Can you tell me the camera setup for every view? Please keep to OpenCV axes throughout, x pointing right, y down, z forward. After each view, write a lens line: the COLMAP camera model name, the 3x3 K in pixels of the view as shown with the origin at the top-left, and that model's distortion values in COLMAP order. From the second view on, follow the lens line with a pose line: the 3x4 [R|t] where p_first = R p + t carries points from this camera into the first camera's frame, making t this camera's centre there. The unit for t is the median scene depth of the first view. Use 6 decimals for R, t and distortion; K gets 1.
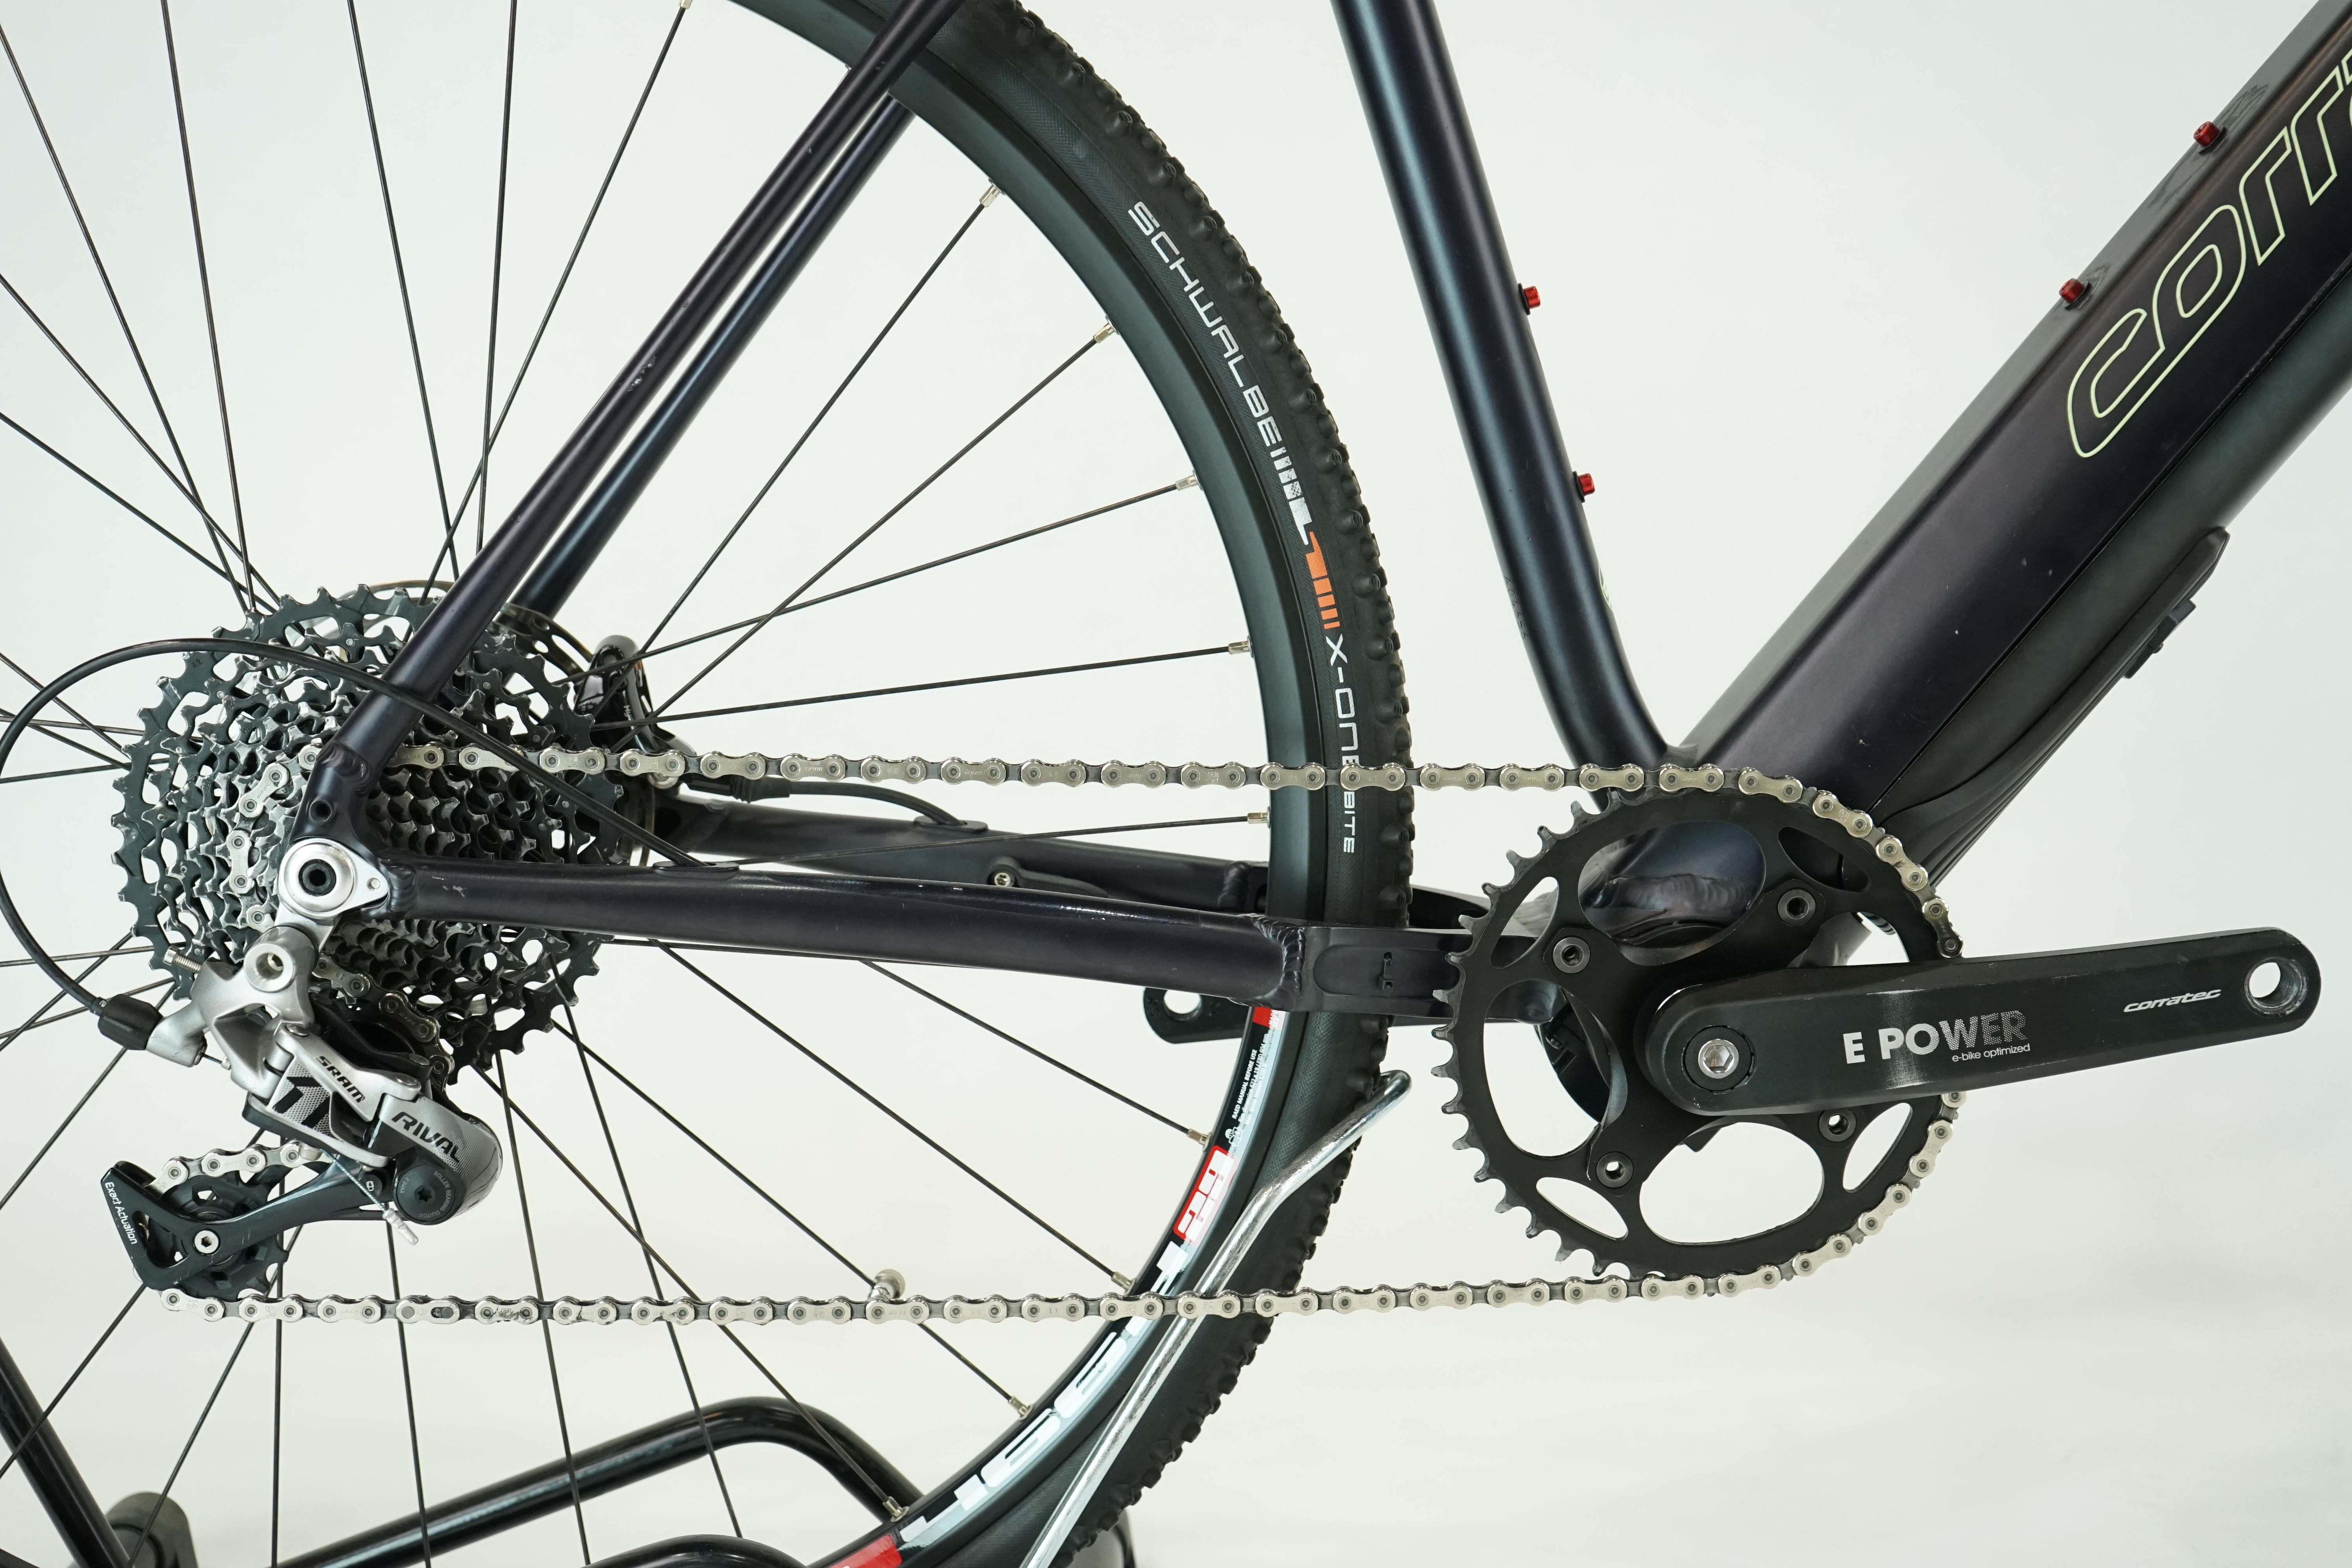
lens RADIAL K [[2813.9, 0, 1176.3], [0, 2813.9, 780.0], [0, 0, 1]] dist [-0.010843, 0.033999]
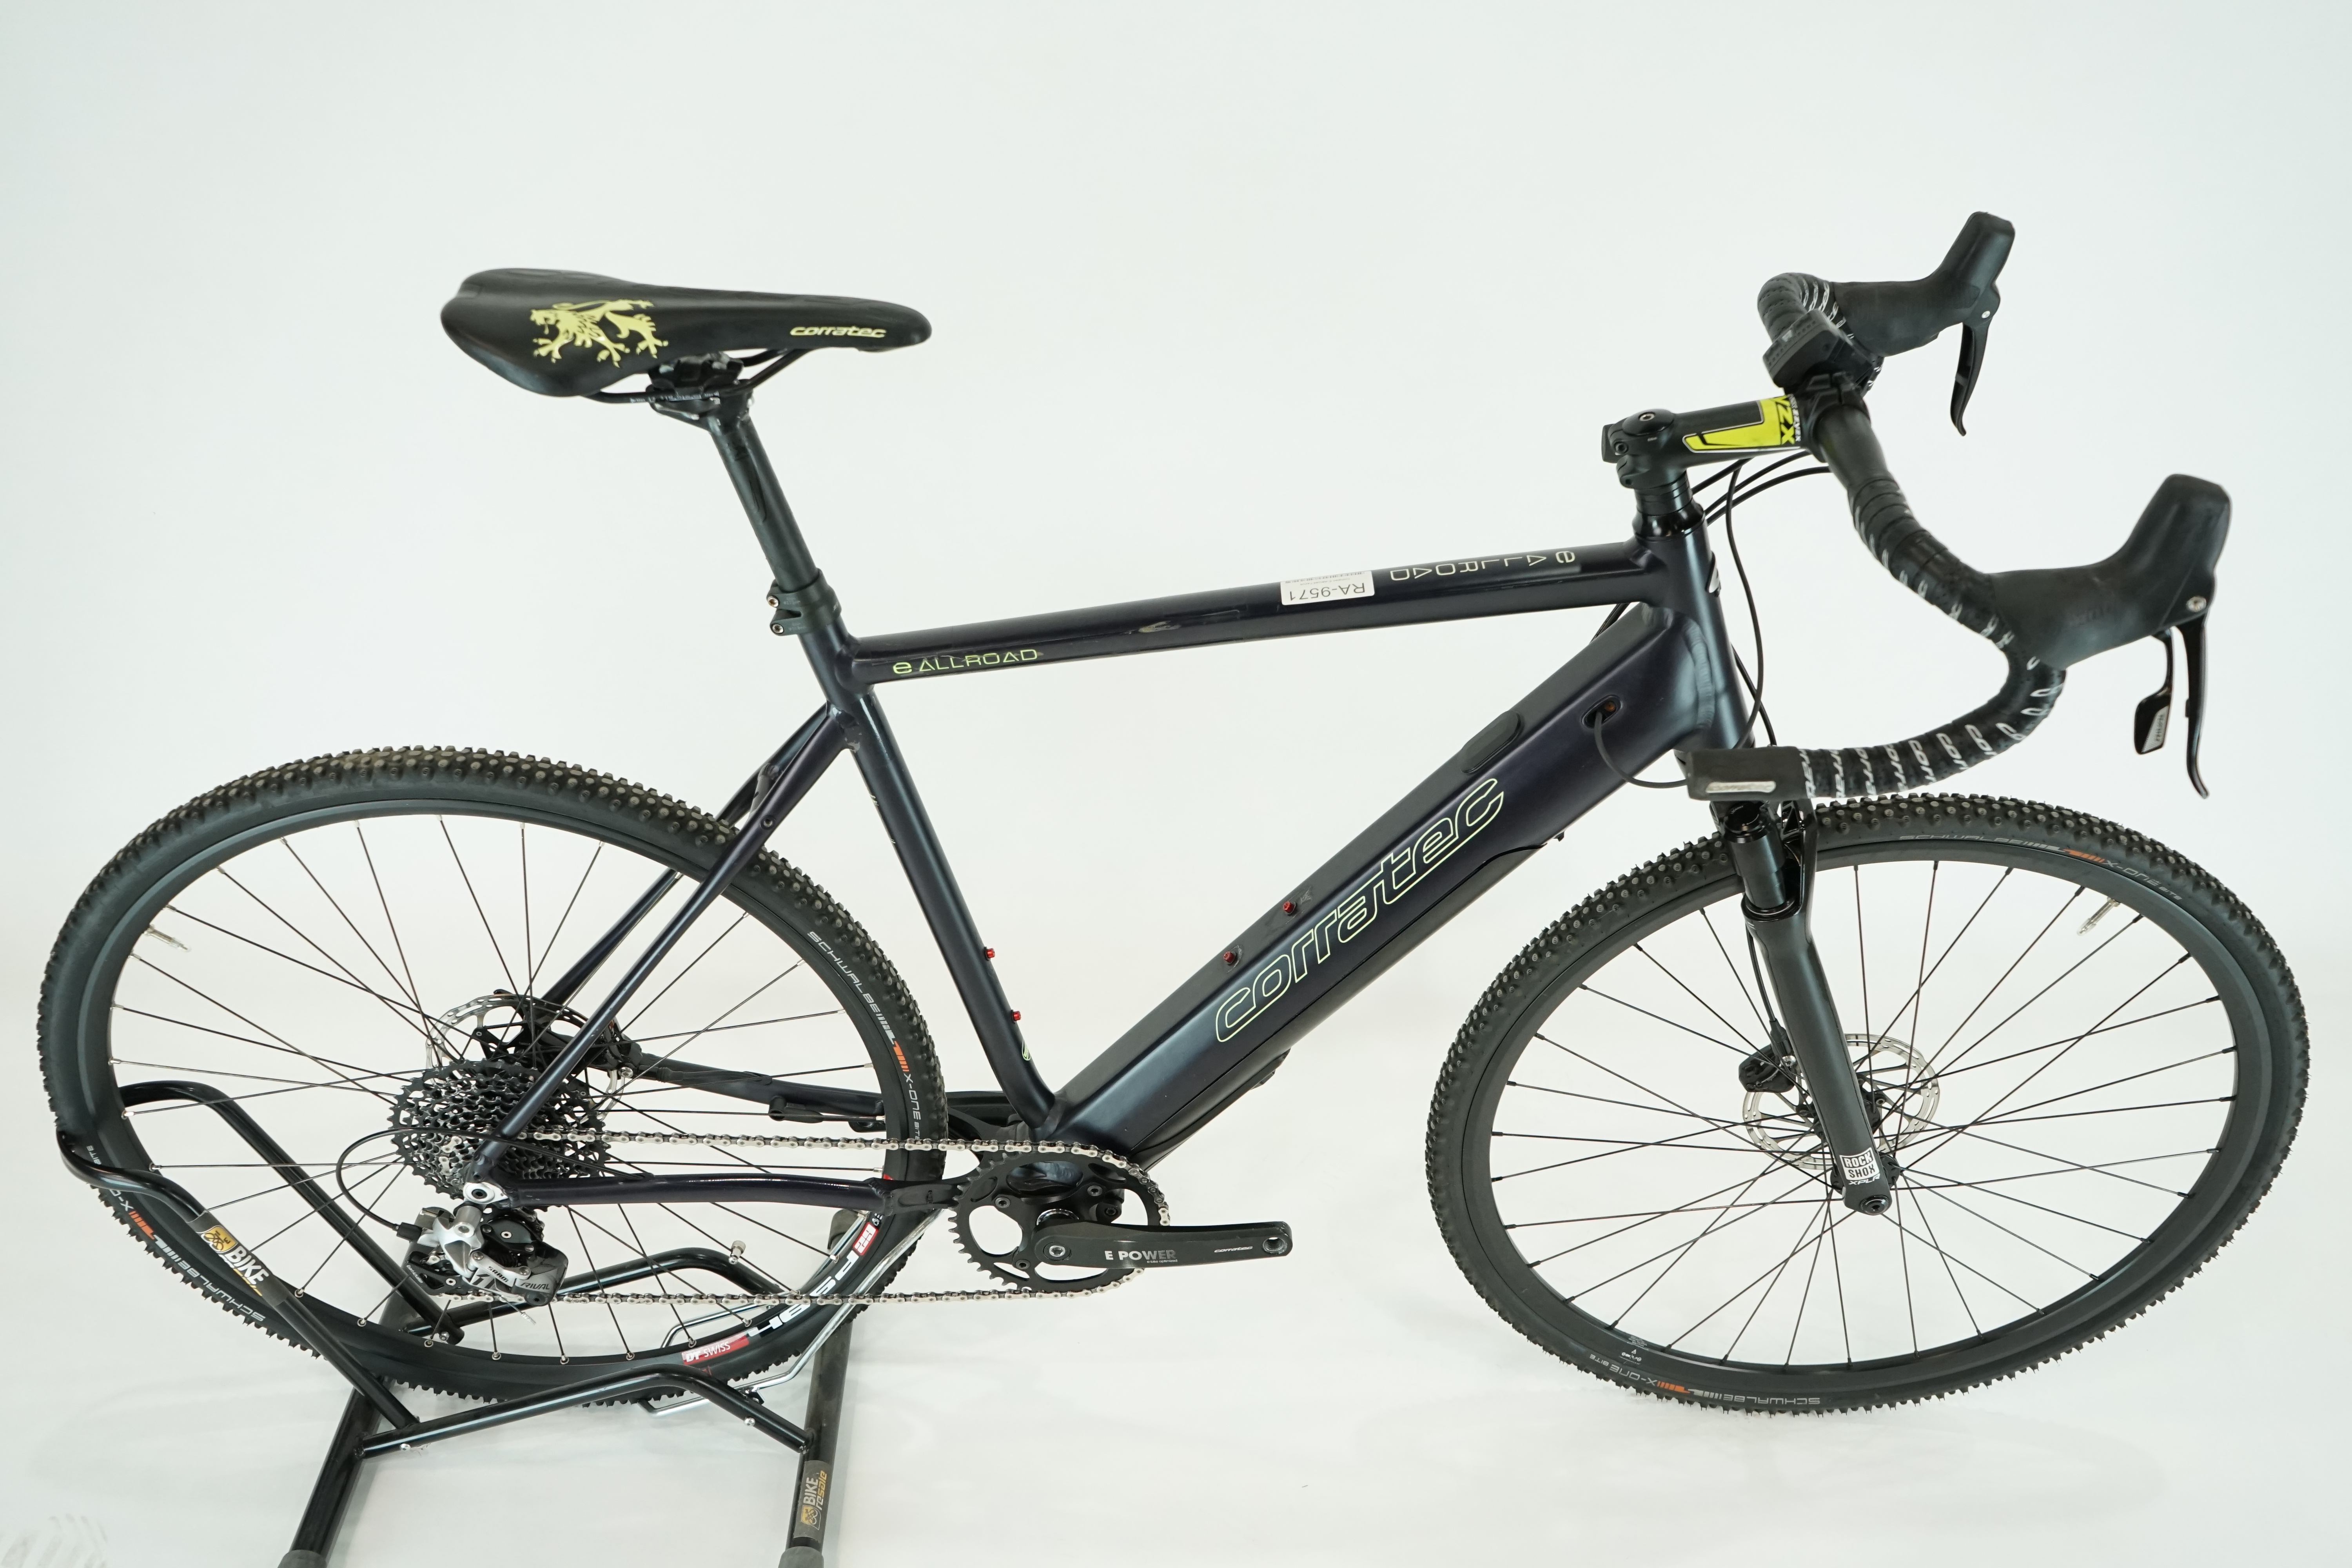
lens RADIAL K [[1959.5, 0, 1176.0], [0, 1959.5, 784.0], [0, 0, 1]] dist [-0.009208, -0.005488]
pose [[0.999012, 0.027759, 0.034701, 0.217444], [-0.040178, 0.897868, 0.438427, -0.993378], [-0.018987, -0.439388, 0.898097, -0.359961]]
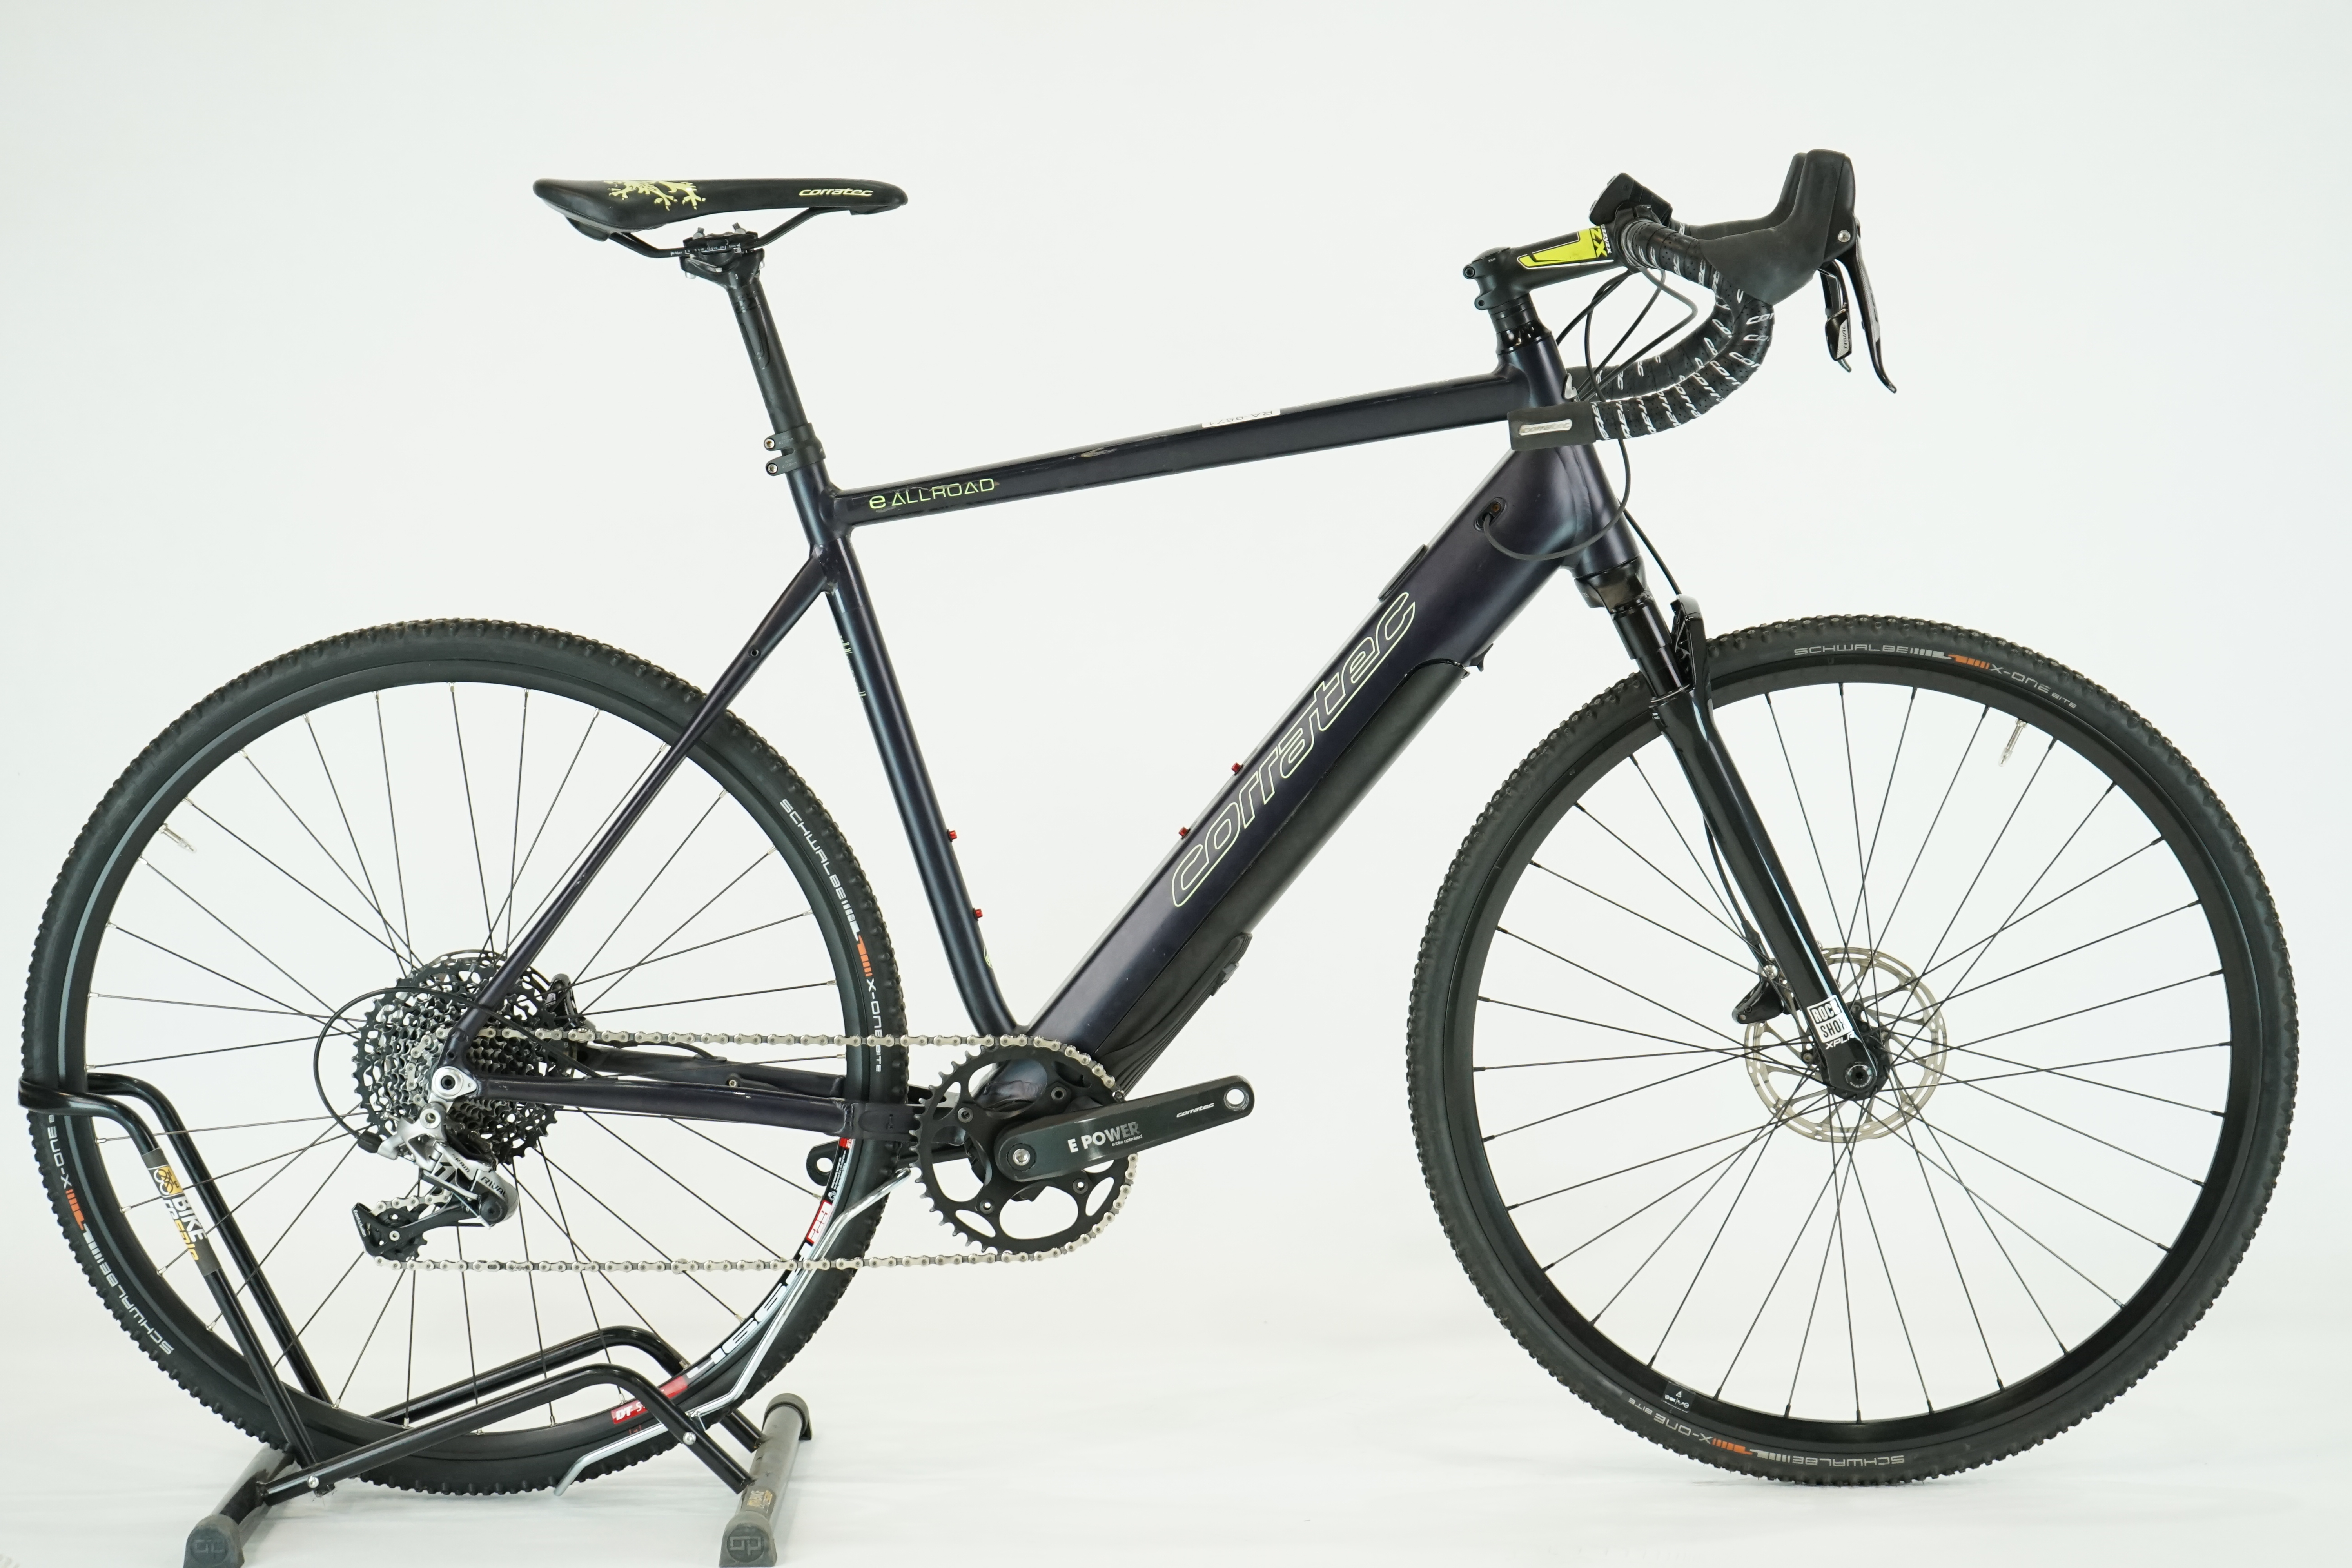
lens RADIAL K [[4647.8, 0, 1176.0], [0, 4647.8, 784.0], [0, 0, 1]] dist [-0.058439, 0.059164]
pose [[0.999896, -0.002547, -0.014214, 0.368099], [0.002126, 0.999561, -0.029550, -0.099282], [0.014283, 0.029517, 0.999462, -2.883614]]
